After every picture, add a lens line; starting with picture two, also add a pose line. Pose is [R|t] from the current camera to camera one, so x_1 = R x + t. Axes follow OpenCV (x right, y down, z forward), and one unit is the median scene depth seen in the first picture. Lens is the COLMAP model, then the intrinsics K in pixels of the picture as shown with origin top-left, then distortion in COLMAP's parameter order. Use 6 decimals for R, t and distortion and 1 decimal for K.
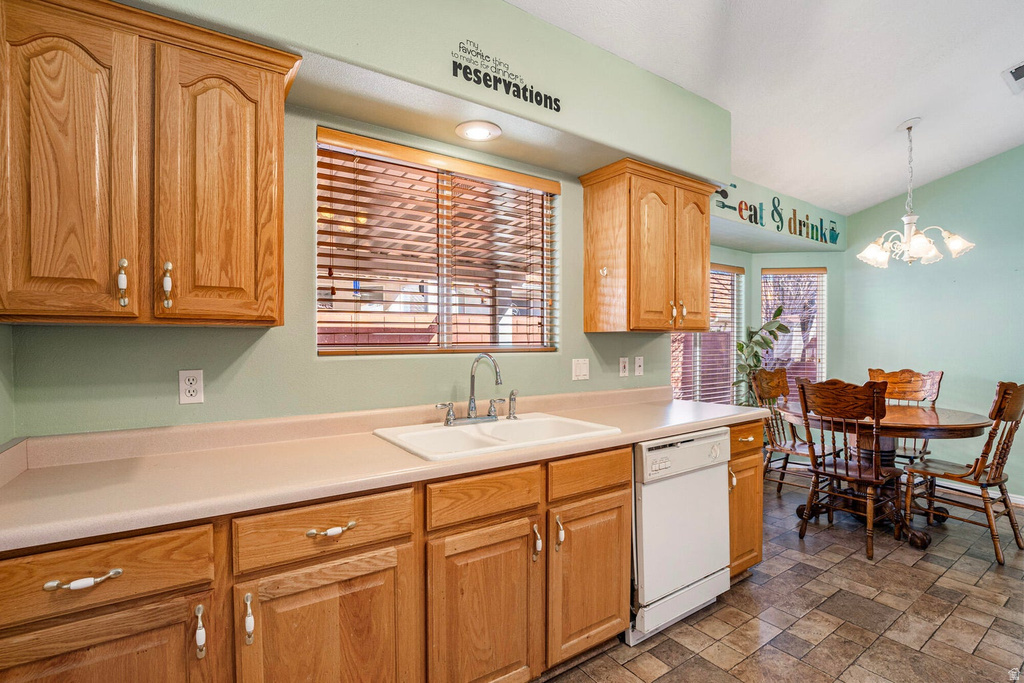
lens RADIAL K [[474.5, 0, 519.1], [0, 474.5, 348.0], [0, 0, 1]] dist [-0.017025, 0.000594]
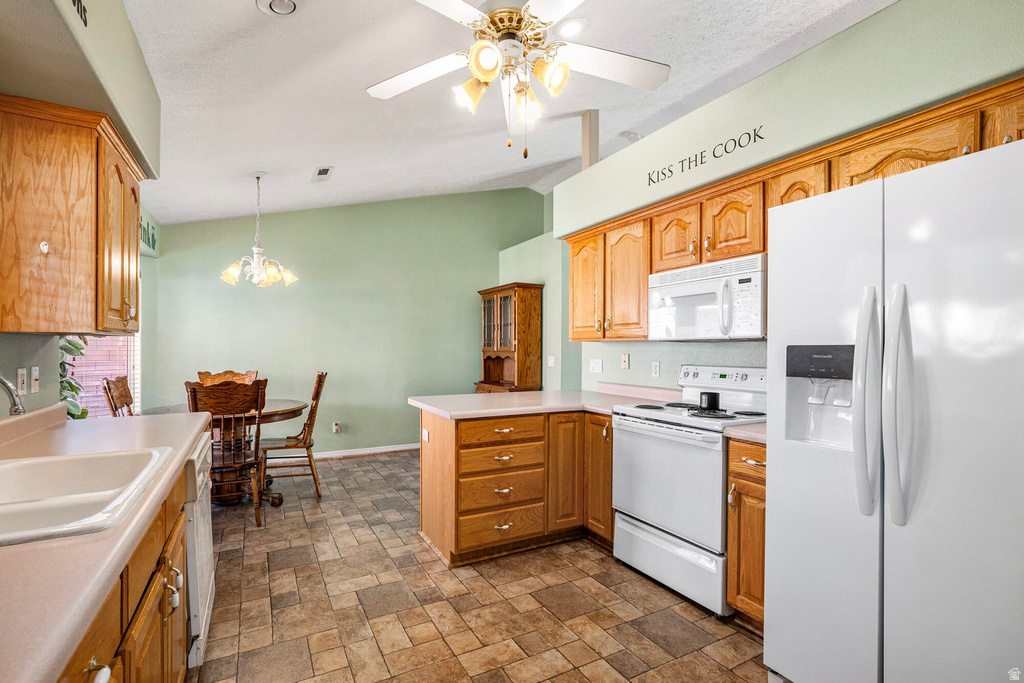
lens RADIAL K [[474.5, 0, 519.1], [0, 474.5, 348.0], [0, 0, 1]] dist [-0.017025, 0.000594]
pose [[0.102343, 0.002458, 0.994746, -0.393713], [0.010804, 0.999935, -0.003583, -0.000153], [-0.994690, 0.011114, 0.102310, 0.195761]]
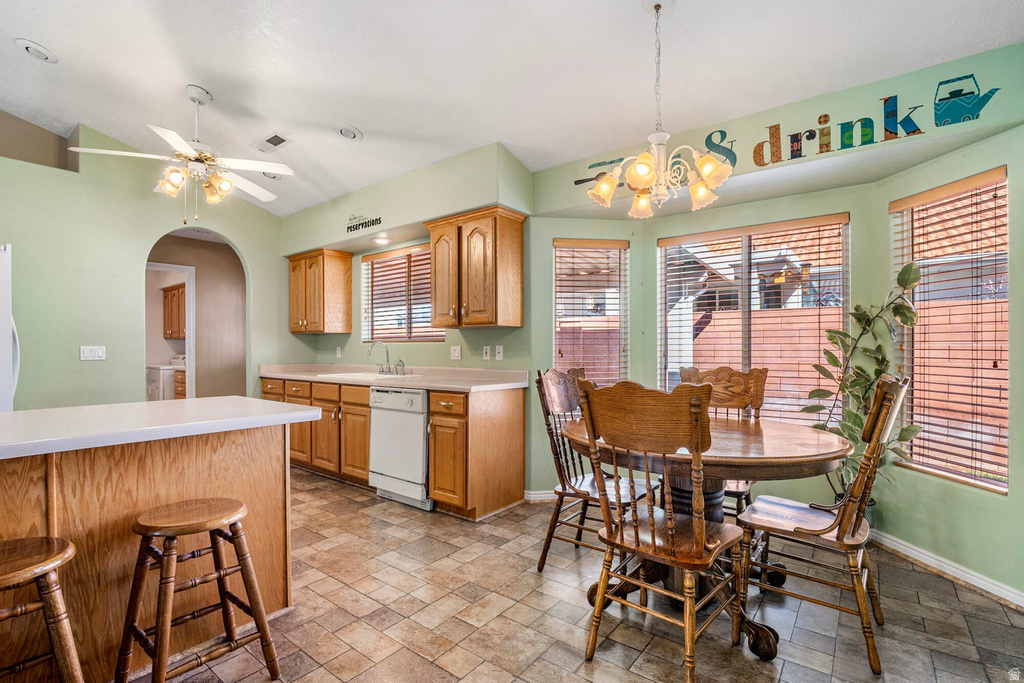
lens RADIAL K [[474.5, 0, 519.1], [0, 474.5, 348.0], [0, 0, 1]] dist [-0.017025, 0.000594]
pose [[0.303204, 0.001178, -0.952925, 1.582897], [-0.012577, 0.999917, -0.002766, 0.028927], [0.952843, 0.012824, 0.303193, 0.678814]]
